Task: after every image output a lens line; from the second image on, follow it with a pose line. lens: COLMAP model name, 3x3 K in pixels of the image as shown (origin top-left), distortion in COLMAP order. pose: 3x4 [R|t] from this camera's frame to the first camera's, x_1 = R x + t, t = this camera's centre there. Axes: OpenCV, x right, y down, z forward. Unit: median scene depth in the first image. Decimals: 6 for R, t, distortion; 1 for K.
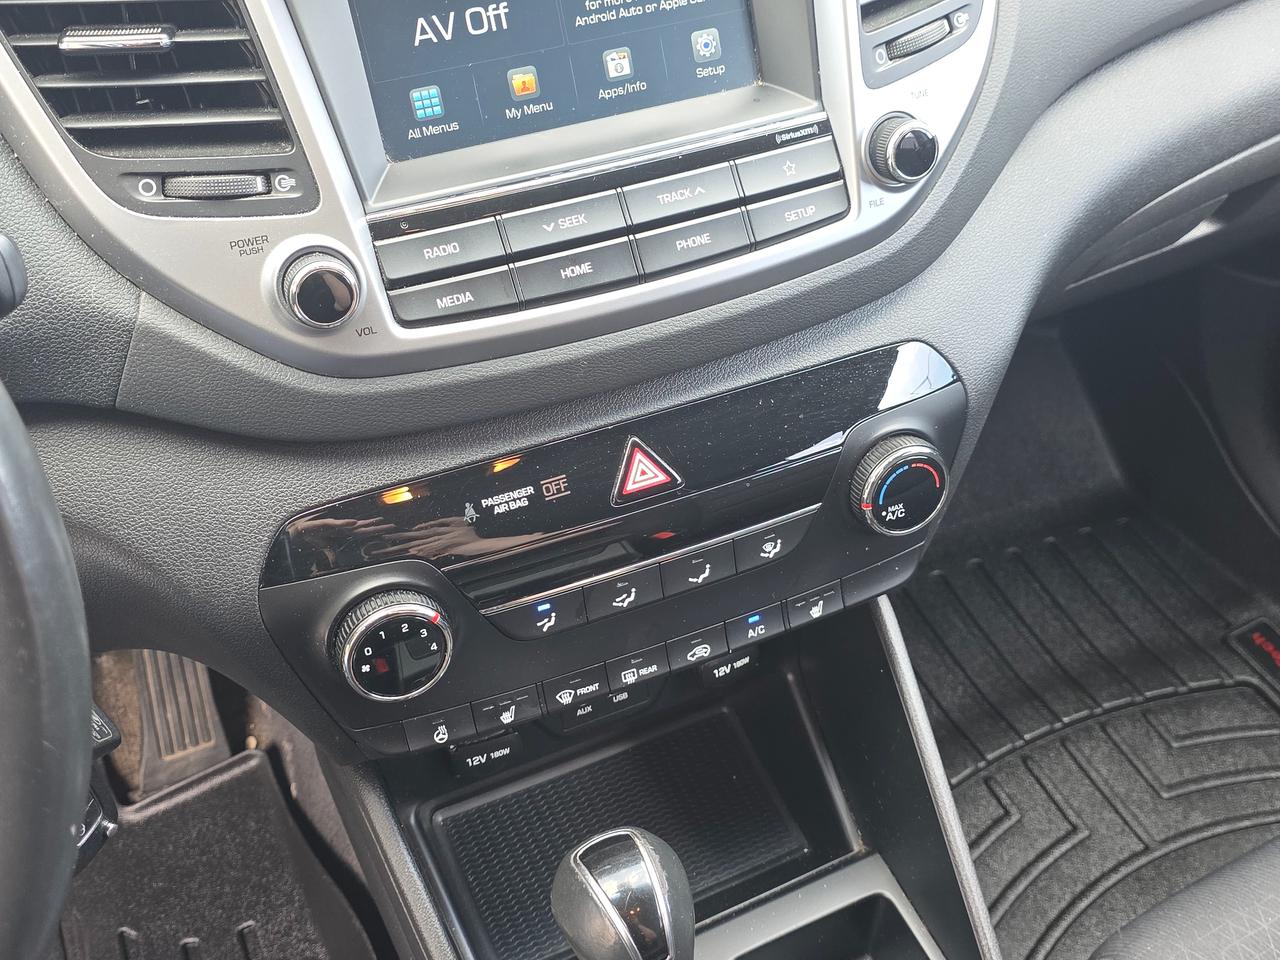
lens RADIAL K [[1395.9, 0, 640.0], [0, 1395.9, 480.0], [0, 0, 1]] dist [0.149084, -0.472920]
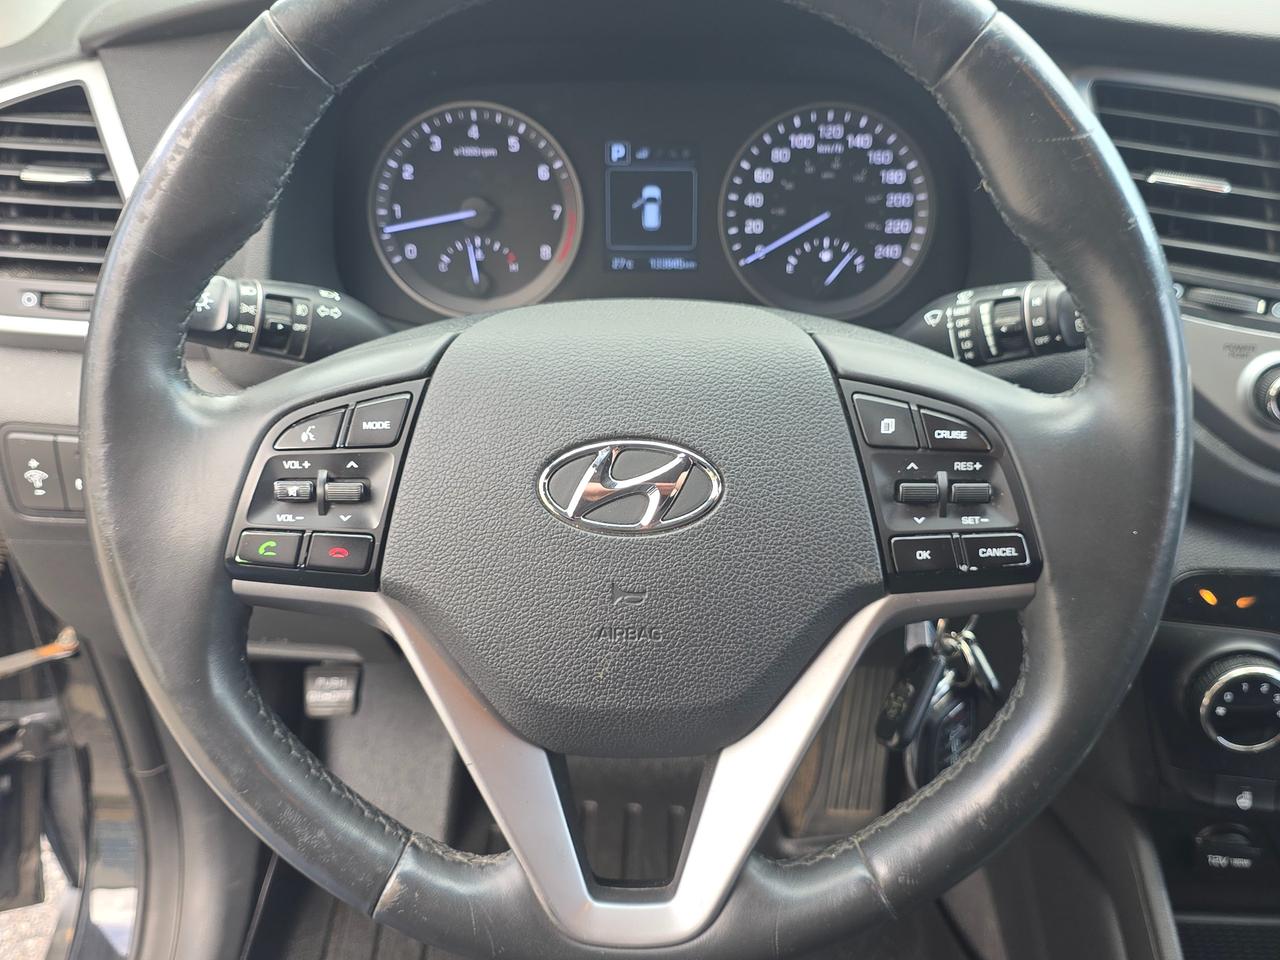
lens RADIAL K [[1363.0, 0, 655.0], [0, 1363.0, 464.3], [0, 0, 1]] dist [0.146851, -0.336354]
pose [[0.892128, 0.245673, -0.379148, -0.228147], [-0.310345, 0.943130, -0.119126, 0.223636], [0.328320, 0.223942, 0.917636, -0.270589]]
